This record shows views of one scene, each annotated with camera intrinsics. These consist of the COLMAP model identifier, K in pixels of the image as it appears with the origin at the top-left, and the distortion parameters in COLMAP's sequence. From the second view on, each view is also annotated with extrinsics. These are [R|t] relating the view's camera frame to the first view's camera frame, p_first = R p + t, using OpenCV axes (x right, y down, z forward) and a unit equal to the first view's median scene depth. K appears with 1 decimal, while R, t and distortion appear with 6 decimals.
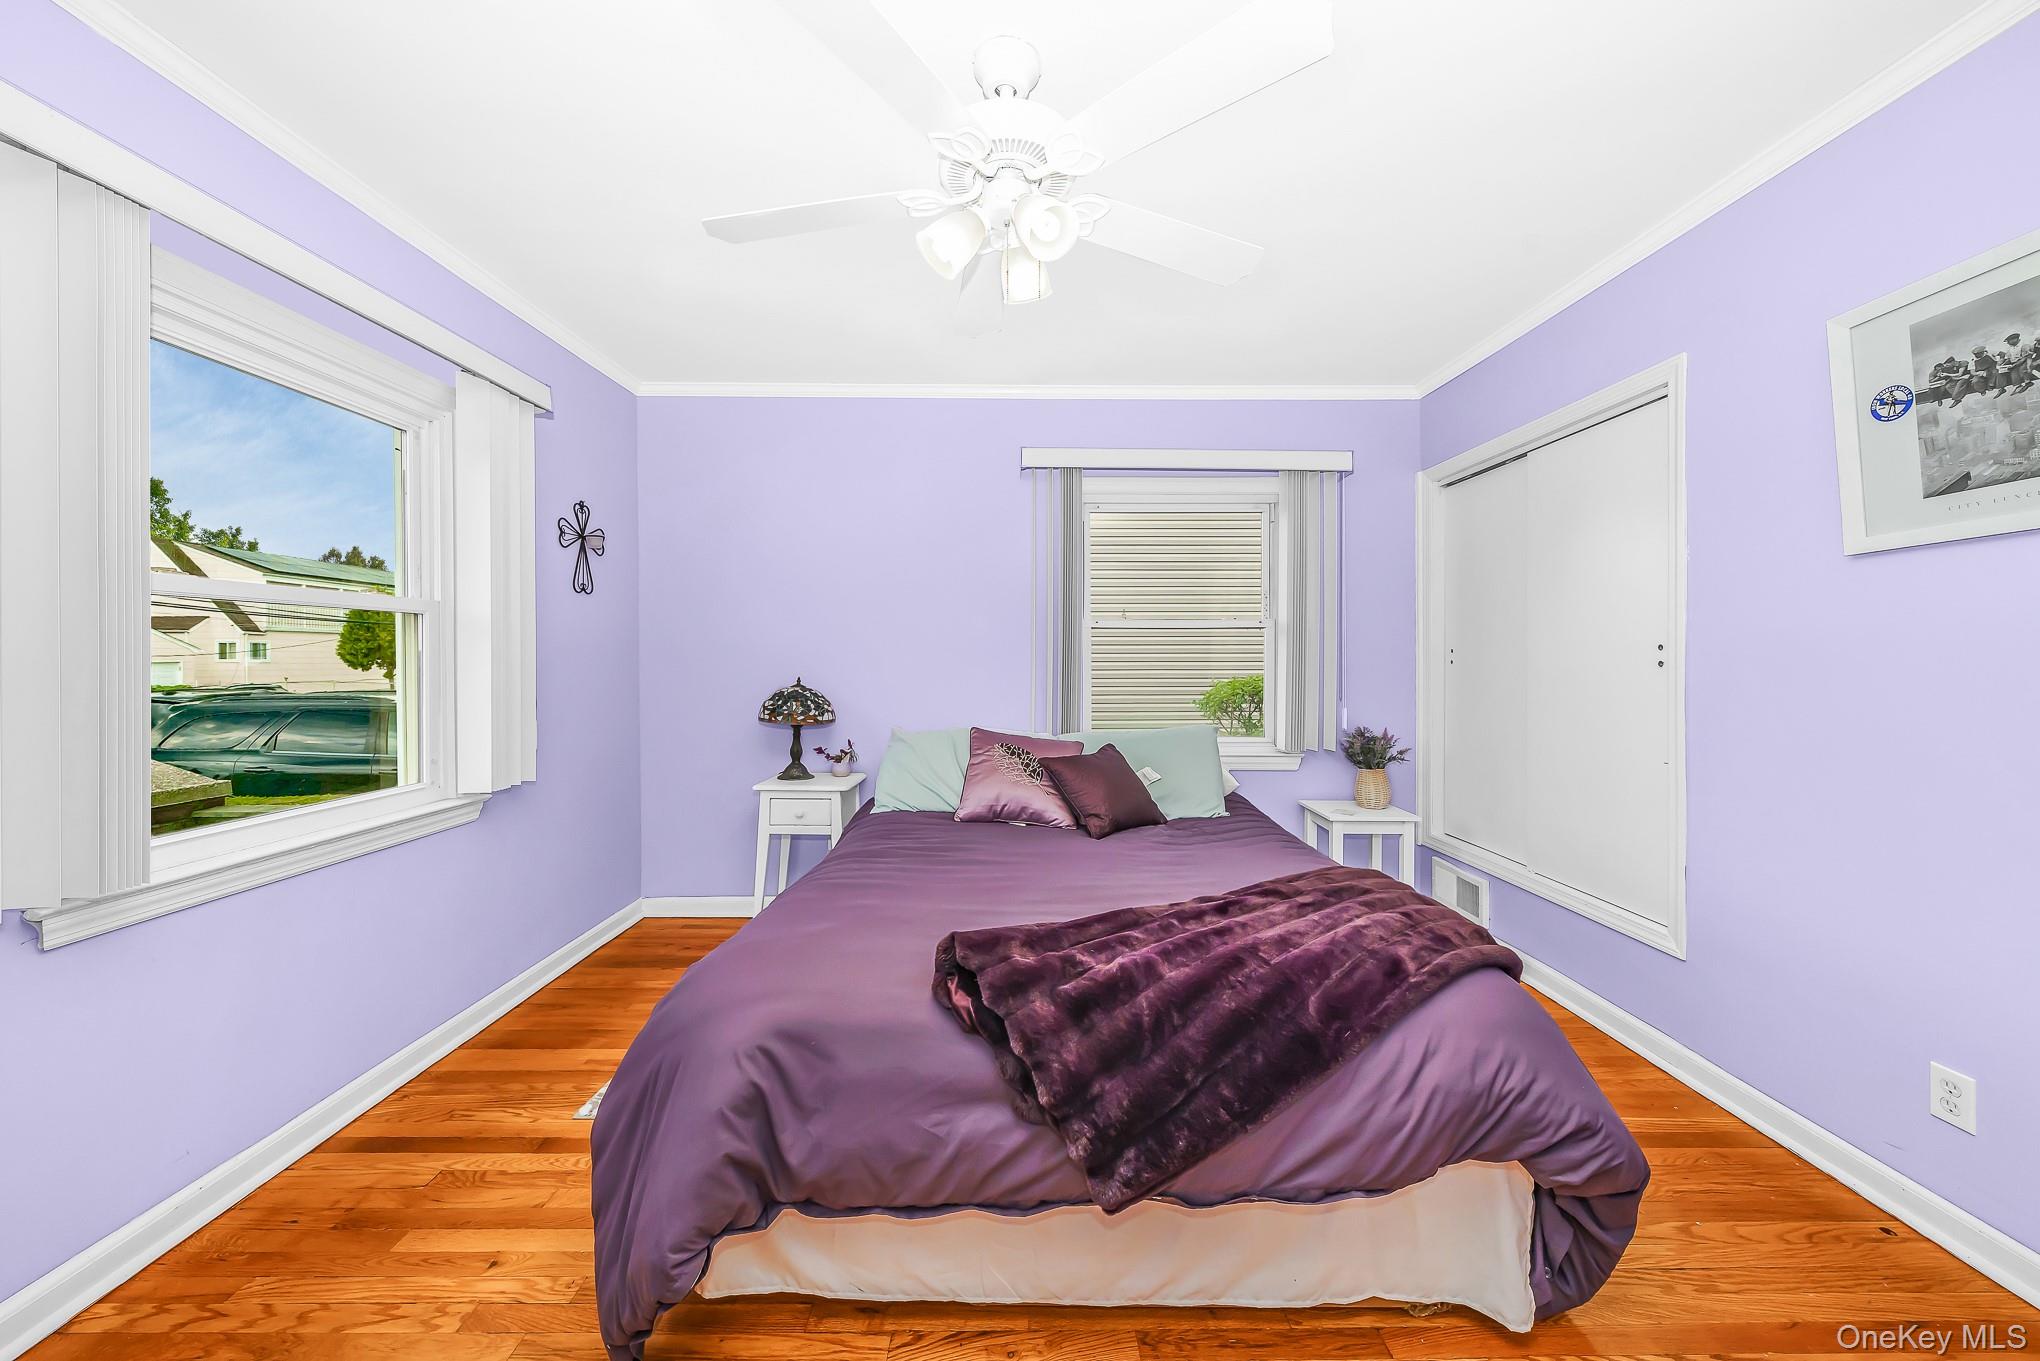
lens RADIAL K [[729.0, 0, 1021.0], [0, 729.0, 665.9], [0, 0, 1]] dist [-0.000623, -0.000125]
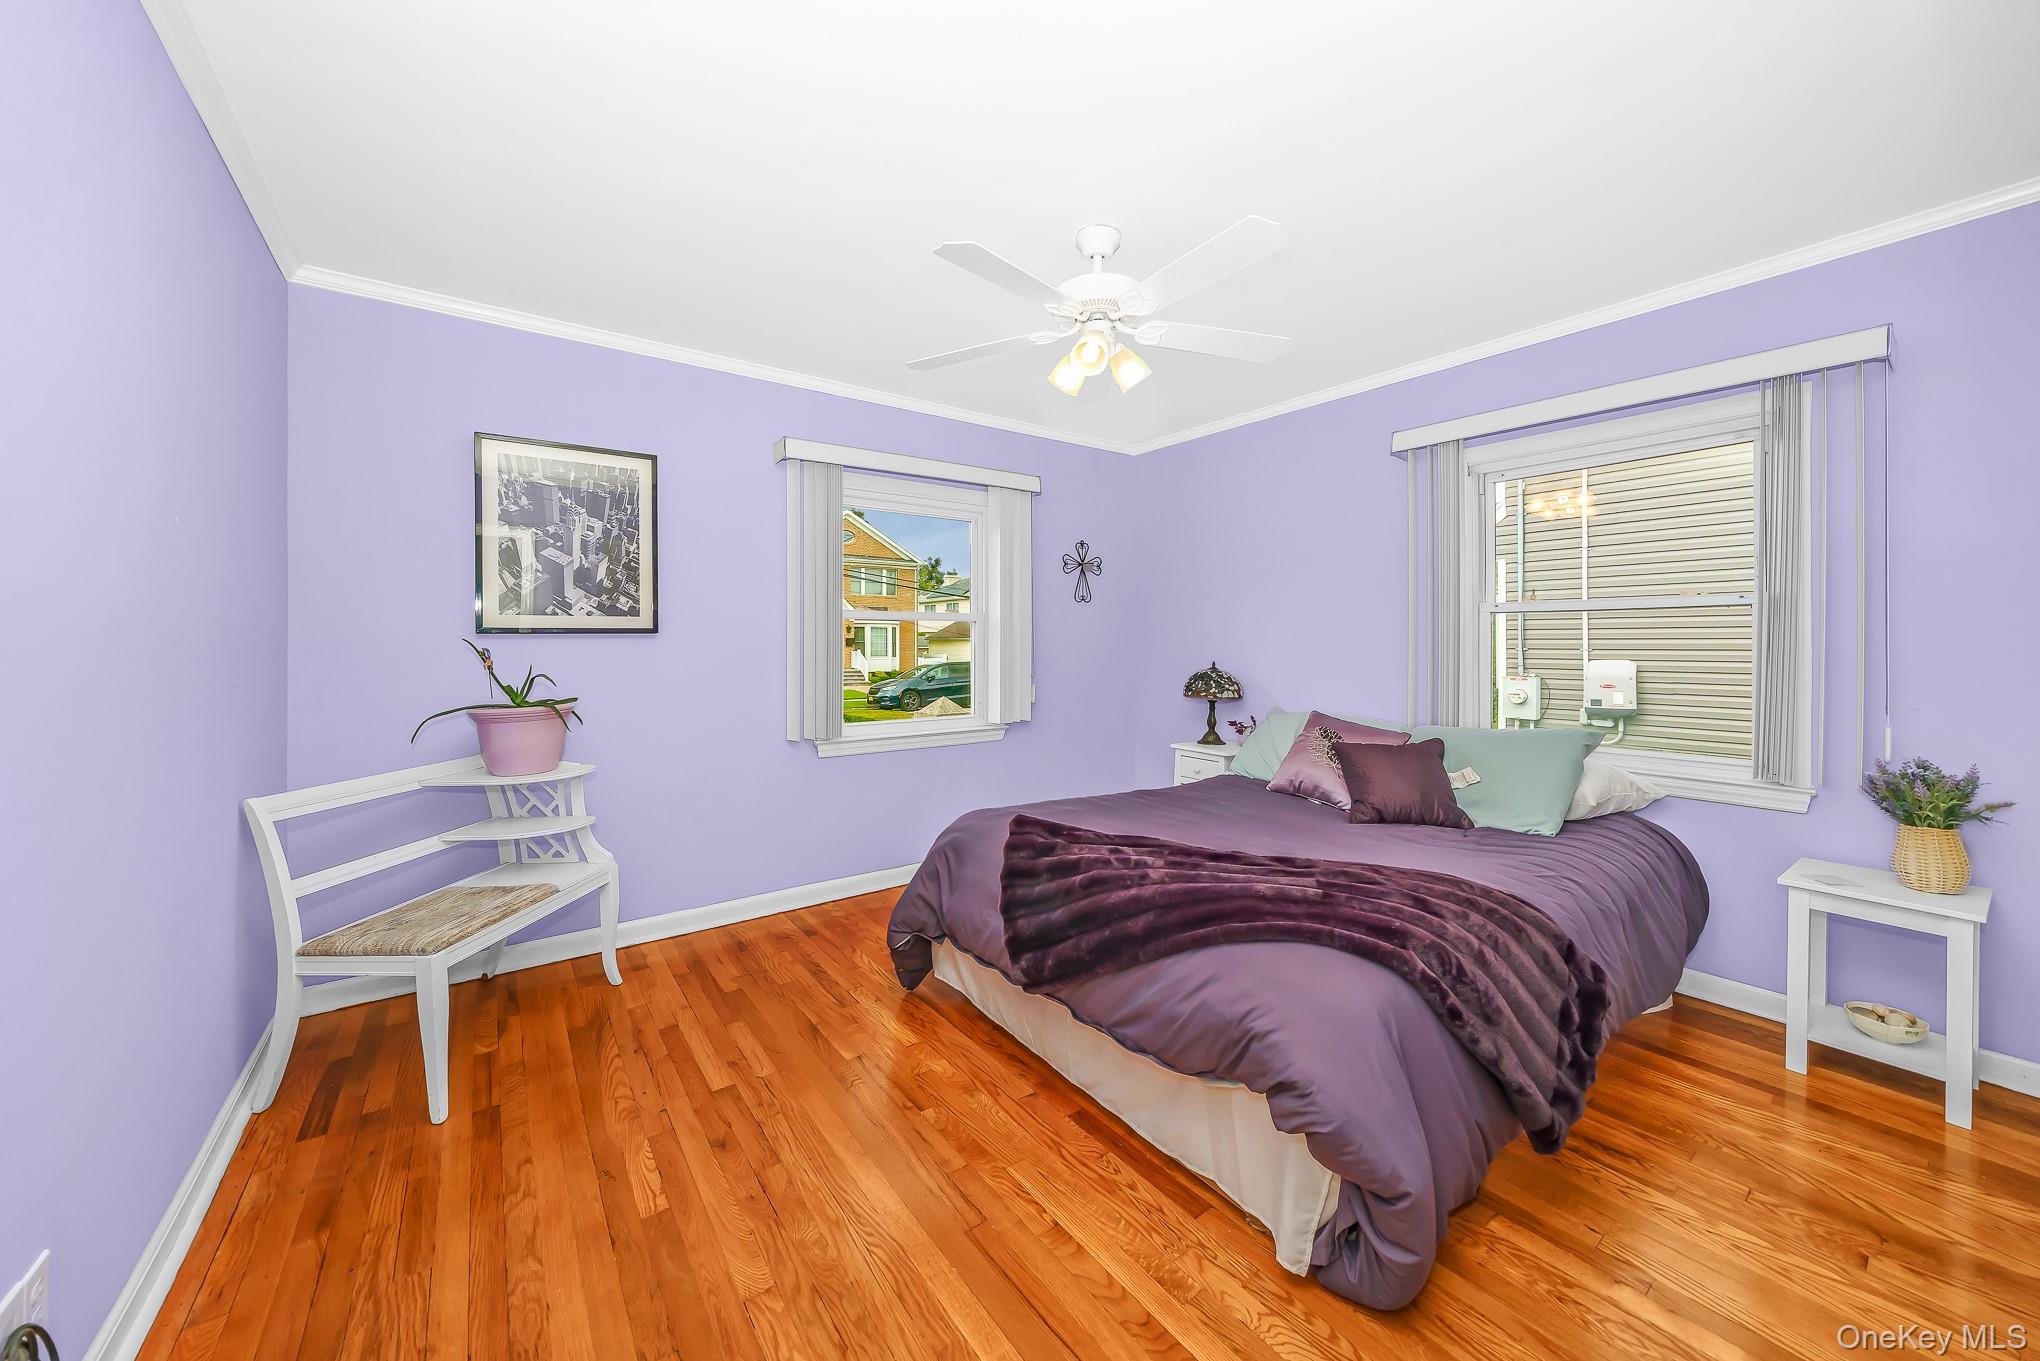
lens RADIAL K [[737.5, 0, 1019.9], [0, 737.5, 646.2], [0, 0, 1]] dist [-0.000549, -0.000061]
pose [[0.586811, 0.002851, -0.809719, 0.588488], [-0.009768, 0.999946, -0.003559, -0.002800], [0.809665, 0.009998, 0.586807, 0.009516]]
